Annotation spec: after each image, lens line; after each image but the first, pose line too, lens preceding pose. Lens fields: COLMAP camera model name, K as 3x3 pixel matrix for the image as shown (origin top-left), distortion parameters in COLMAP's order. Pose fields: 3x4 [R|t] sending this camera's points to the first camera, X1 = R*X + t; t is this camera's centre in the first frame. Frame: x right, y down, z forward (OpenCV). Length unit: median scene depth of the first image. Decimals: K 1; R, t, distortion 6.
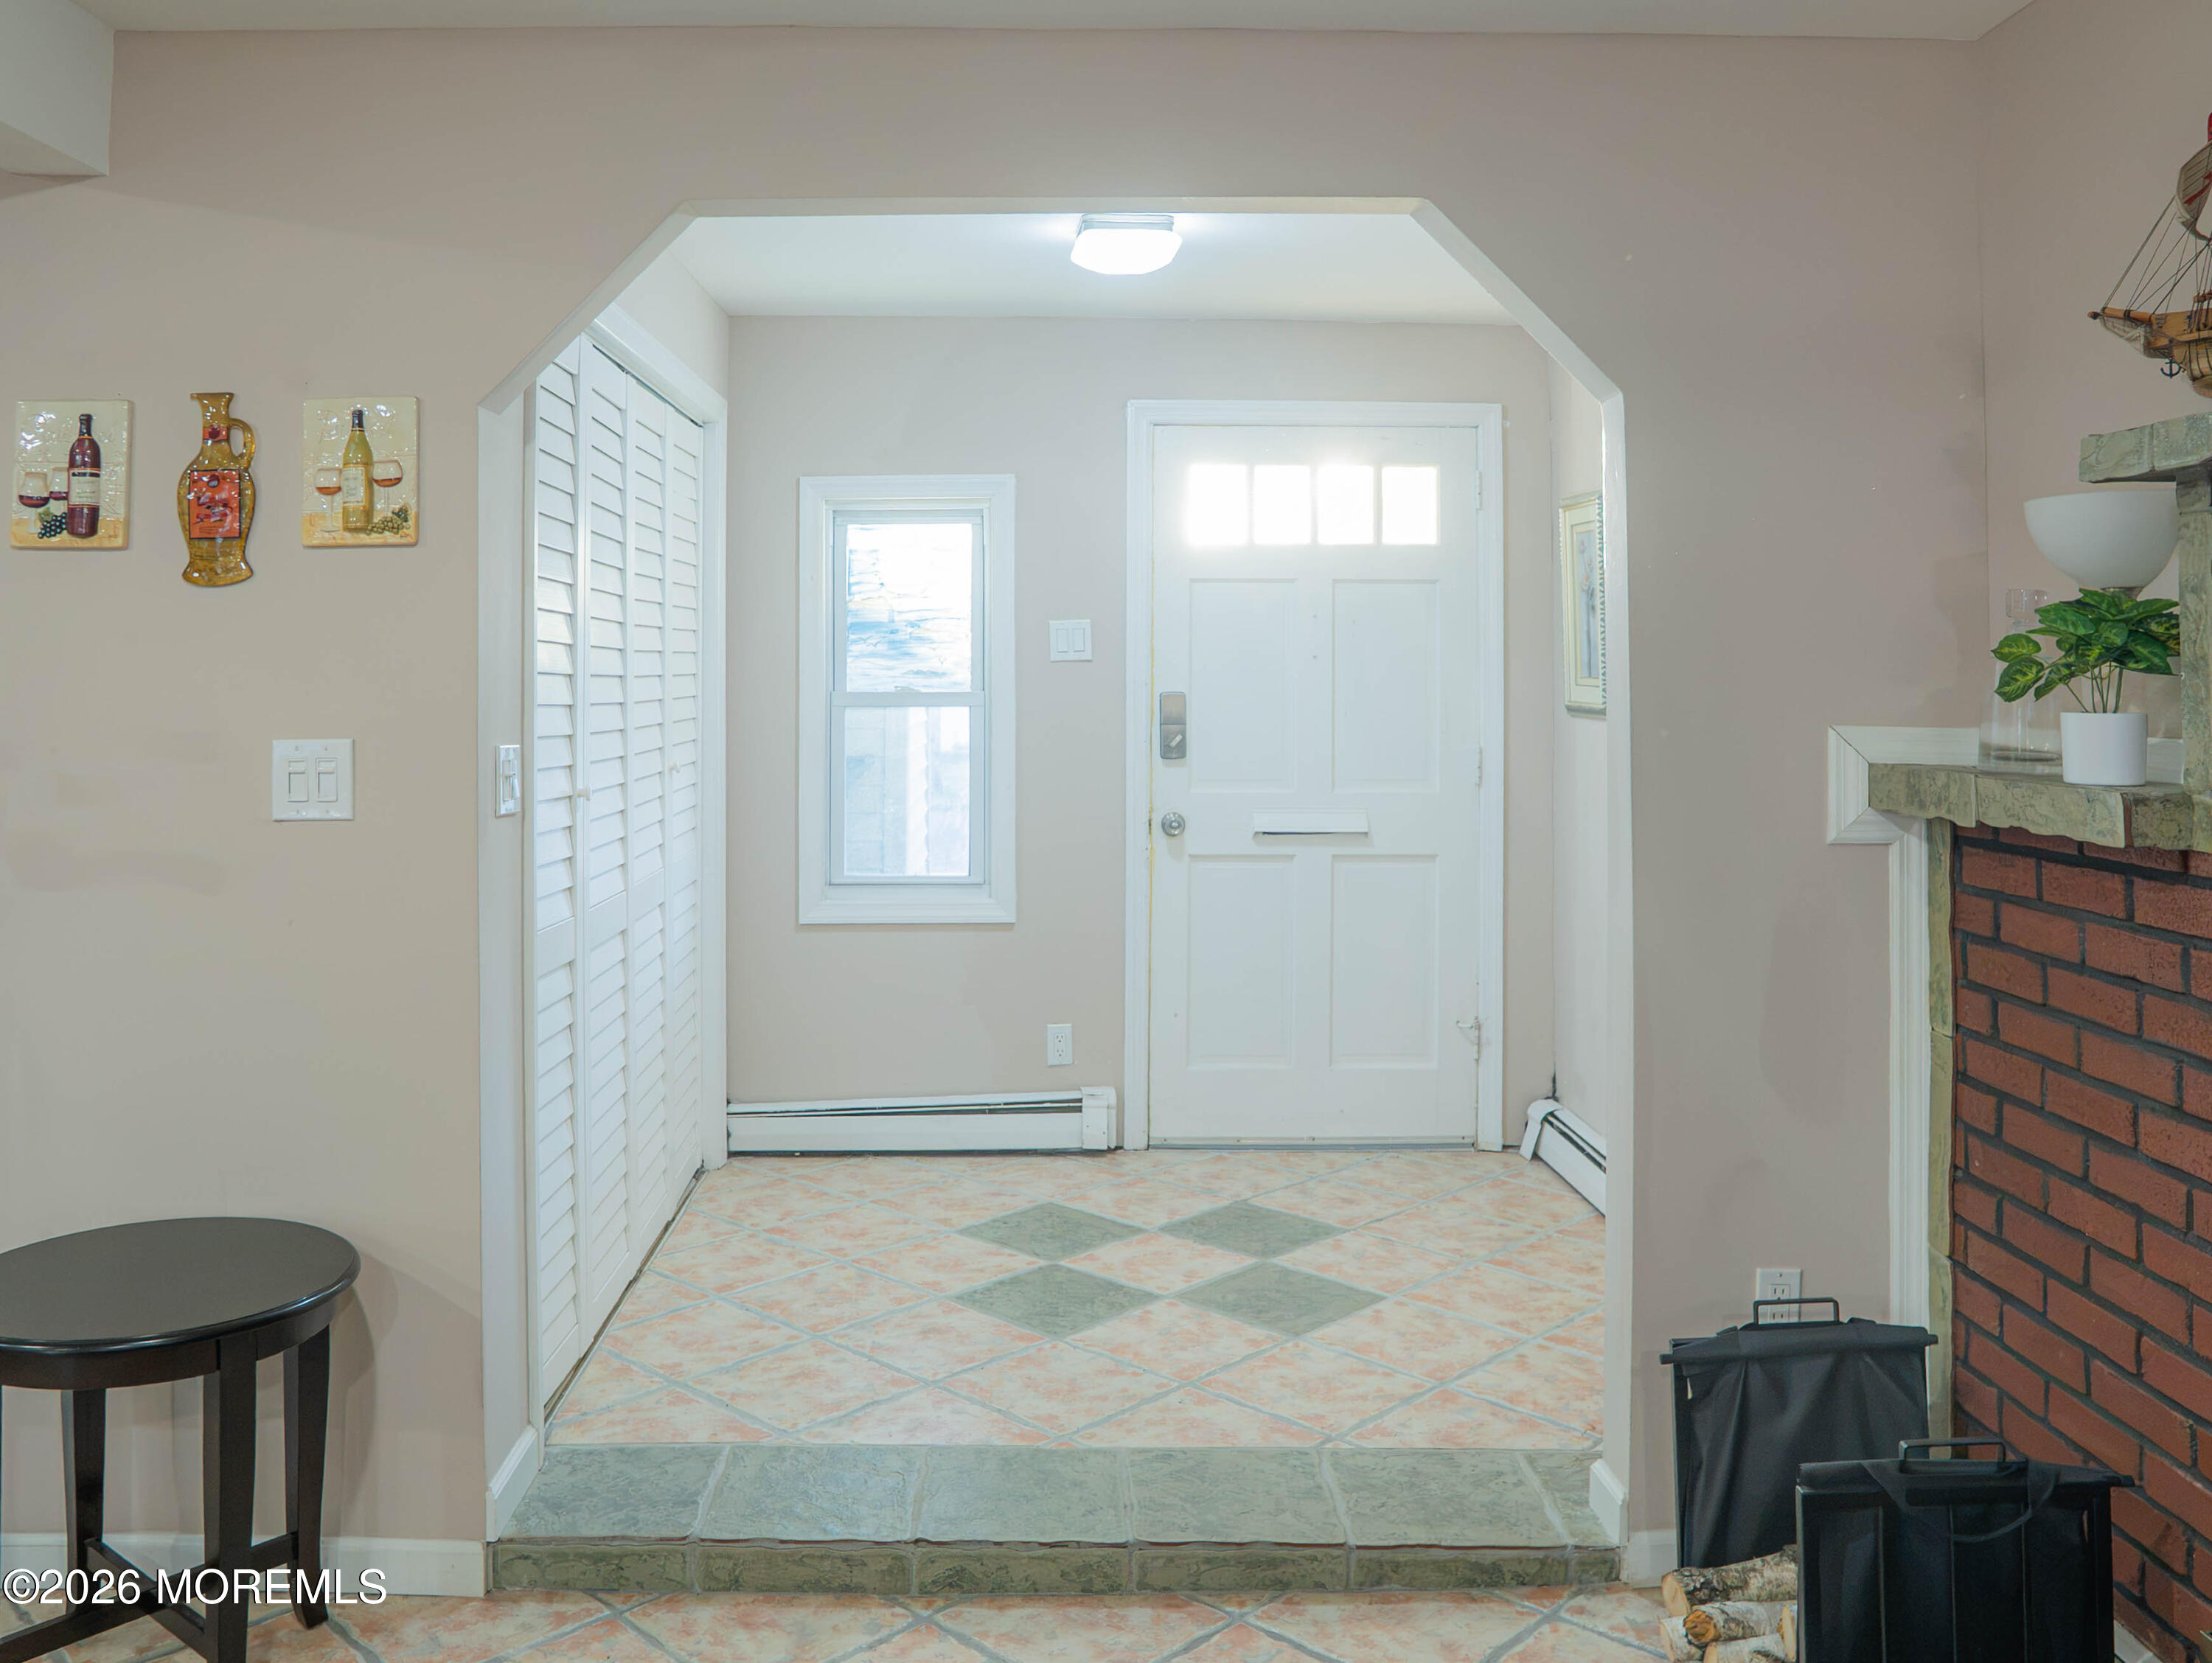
lens RADIAL K [[1860.9, 0, 1012.8], [0, 1860.9, 641.3], [0, 0, 1]] dist [-0.054101, 0.018411]
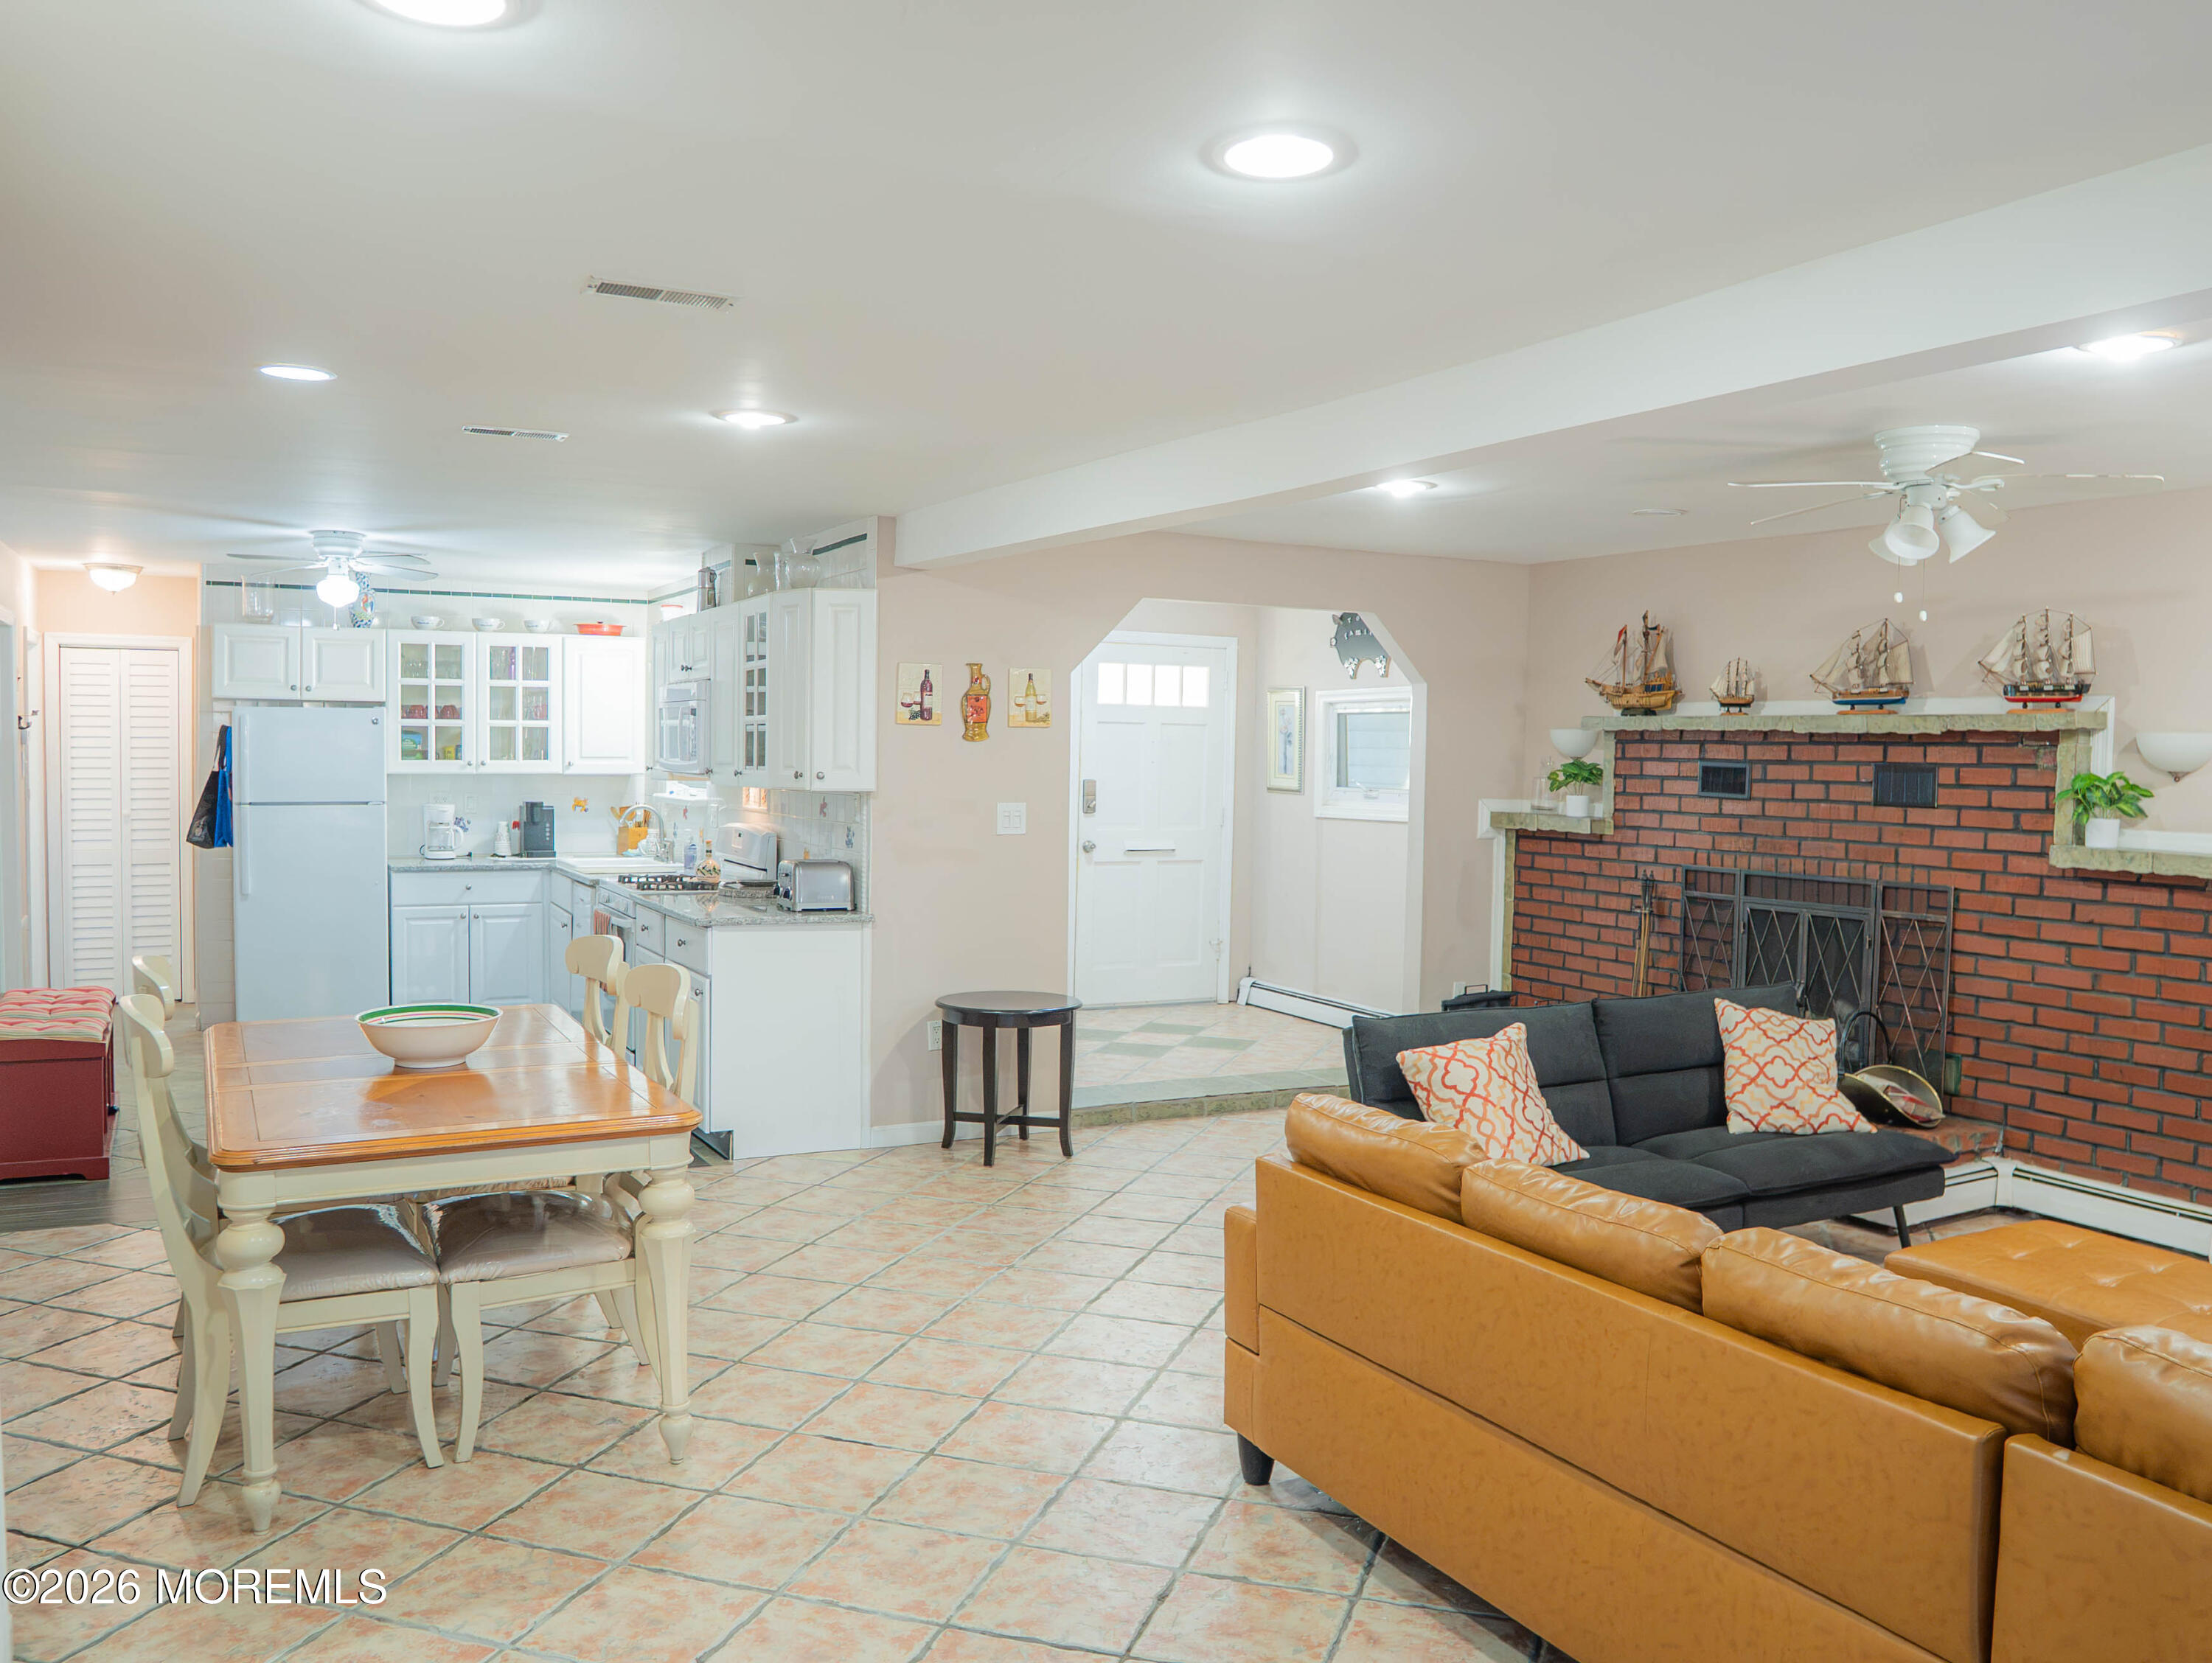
lens RADIAL K [[1806.8, 0, 1117.6], [0, 1806.8, 857.2], [0, 0, 1]] dist [-0.053931, 0.006269]
pose [[0.878792, -0.013589, 0.477012, -1.485935], [-0.024414, 0.997005, 0.073379, -0.059530], [-0.476581, -0.076131, 0.875828, -1.301781]]
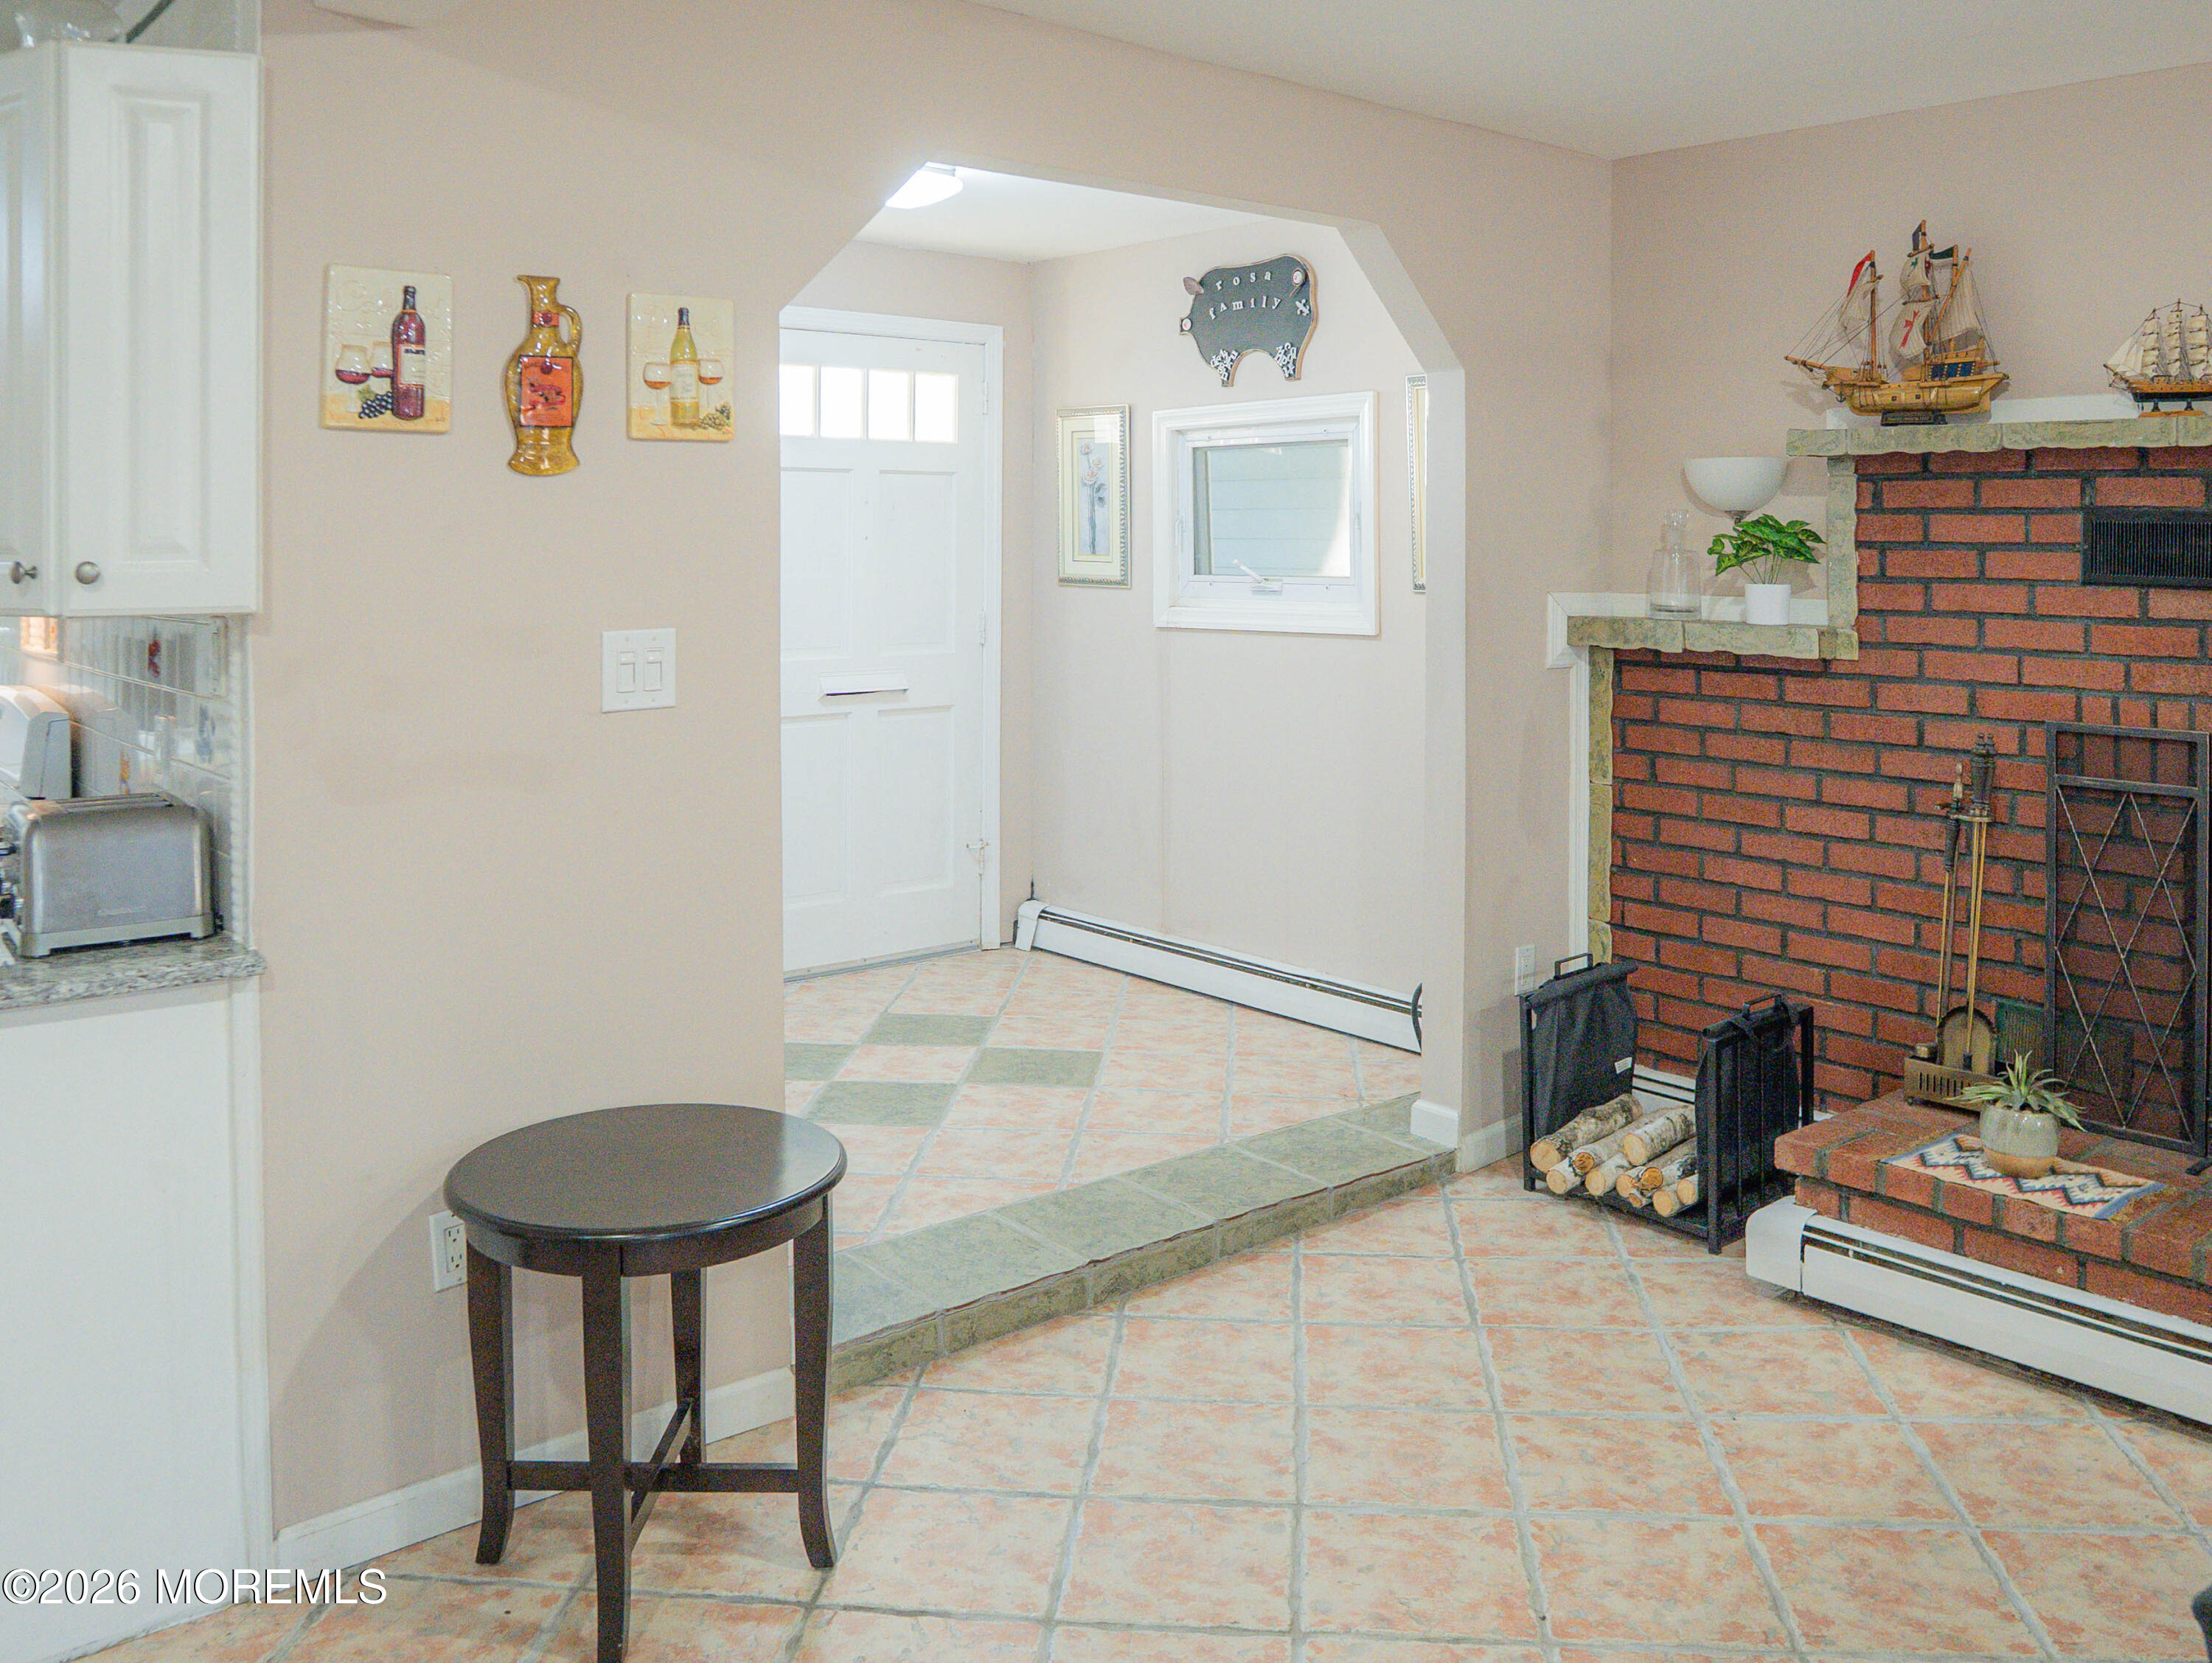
lens RADIAL K [[1931.7, 0, 1126.3], [0, 1931.7, 547.1], [0, 0, 1]] dist [-0.029581, 0.003989]
pose [[0.740642, 0.000144, 0.671900, -0.918889], [-0.015743, 0.999729, 0.017139, -0.014988], [-0.671715, -0.023271, 0.740444, 0.036879]]
